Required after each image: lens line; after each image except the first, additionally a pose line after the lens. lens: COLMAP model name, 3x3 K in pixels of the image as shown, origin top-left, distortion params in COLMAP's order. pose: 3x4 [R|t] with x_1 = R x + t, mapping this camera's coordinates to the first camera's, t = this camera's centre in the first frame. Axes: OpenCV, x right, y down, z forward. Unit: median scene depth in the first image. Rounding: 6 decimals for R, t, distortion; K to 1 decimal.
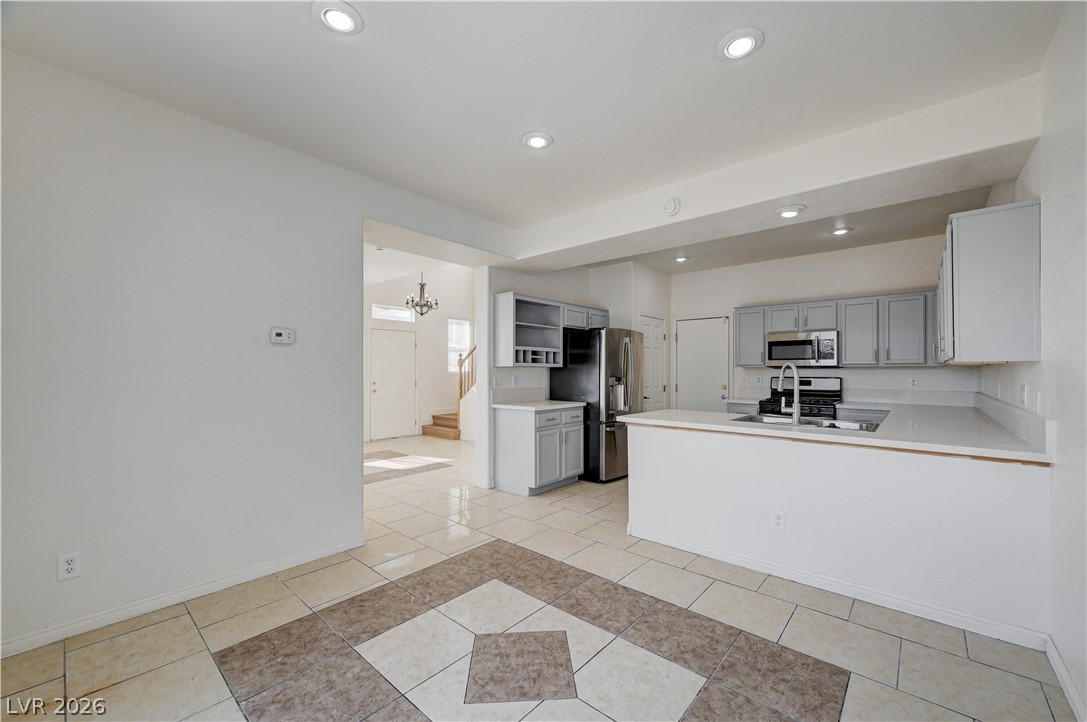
lens RADIAL K [[432.0, 0, 544.7], [0, 432.0, 370.0], [0, 0, 1]] dist [-0.000074, 0.000495]
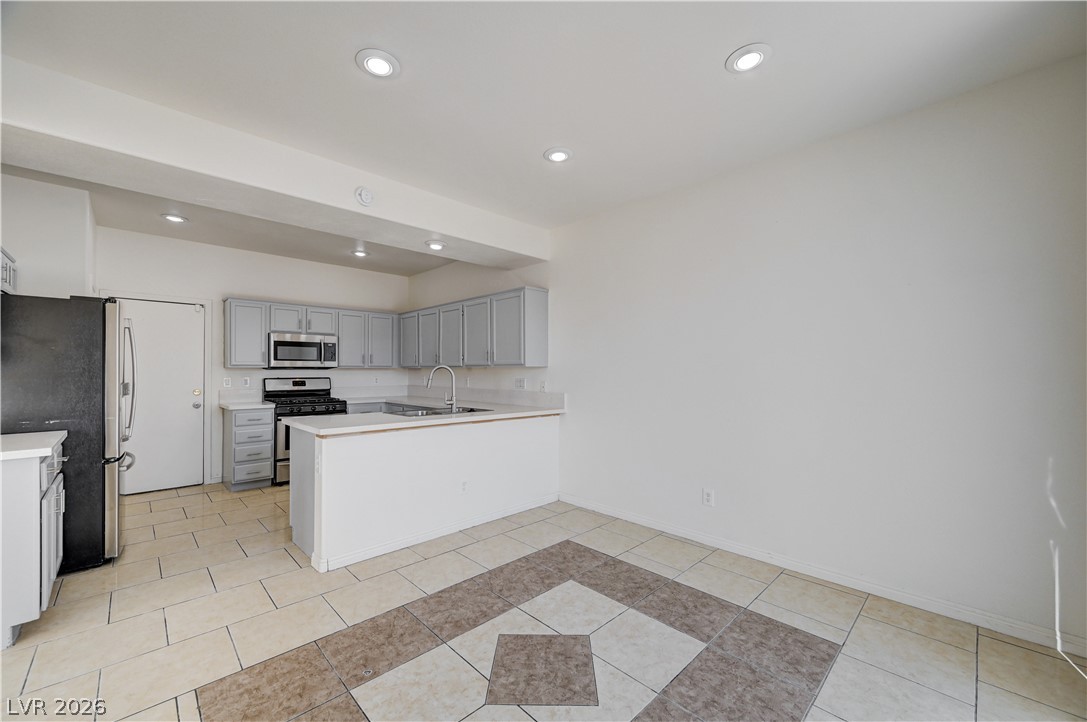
lens RADIAL K [[432.0, 0, 549.5], [0, 432.0, 371.1], [0, 0, 1]] dist [-0.000074, 0.000495]
pose [[0.070562, -0.000254, 0.997507, -0.426113], [-0.000296, 1.000000, 0.000275, 0.000175], [-0.997507, -0.000314, 0.070562, 0.373757]]
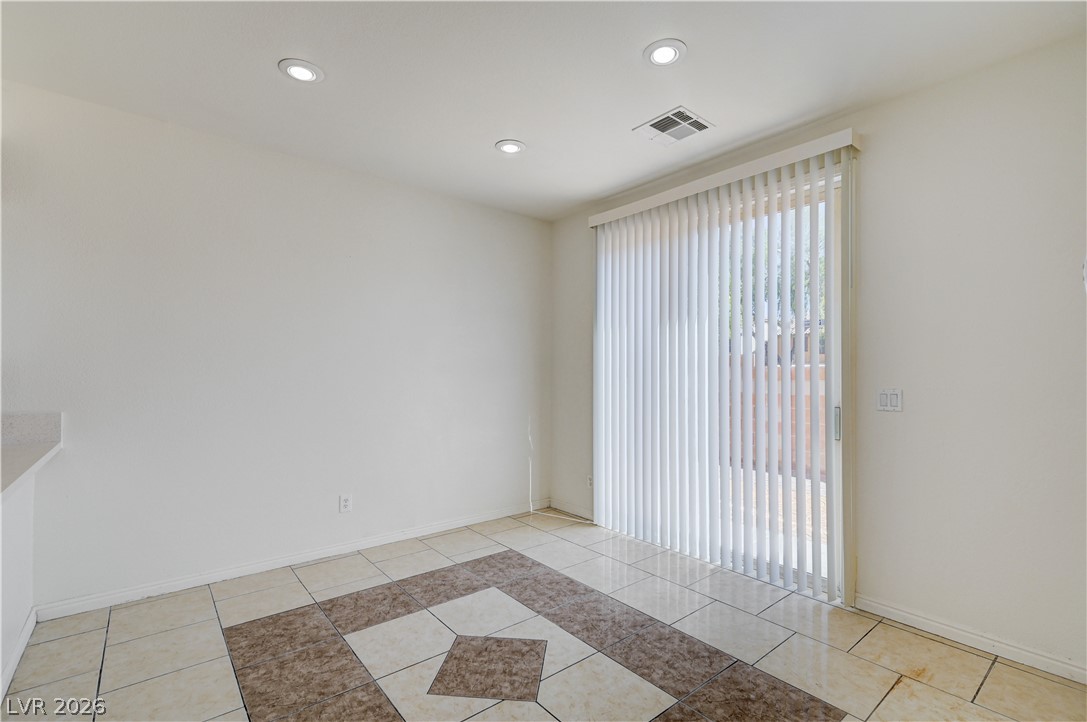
lens RADIAL K [[488.4, 0, 549.5], [0, 488.4, 375.0], [0, 0, 1]] dist [-0.000080, -0.000127]
pose [[-0.988438, -0.004926, 0.151546, -0.144466], [-0.003920, 0.999968, 0.006937, -0.001355], [-0.151576, 0.006263, -0.988426, 0.855917]]
